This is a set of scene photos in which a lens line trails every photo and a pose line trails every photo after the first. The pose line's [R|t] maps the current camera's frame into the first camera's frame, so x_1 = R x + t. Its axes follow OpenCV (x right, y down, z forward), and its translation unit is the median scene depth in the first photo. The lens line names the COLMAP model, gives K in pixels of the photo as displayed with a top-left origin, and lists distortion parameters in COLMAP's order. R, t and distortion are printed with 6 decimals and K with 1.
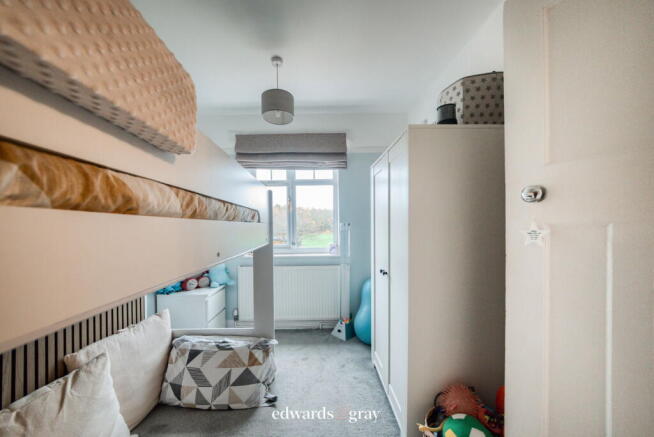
lens RADIAL K [[233.4, 0, 322.2], [0, 233.4, 230.0], [0, 0, 1]] dist [-0.009888, 0.000709]
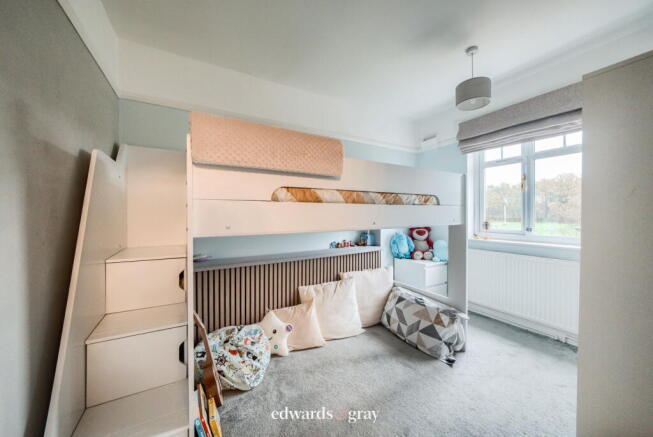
lens RADIAL K [[233.0, 0, 325.9], [0, 233.0, 214.5], [0, 0, 1]] dist [-0.009888, 0.000709]
pose [[0.496307, 0.011657, -0.868069, 0.432578], [-0.012331, 0.999904, 0.006377, 0.015465], [0.868060, 0.007539, 0.496403, -0.094510]]
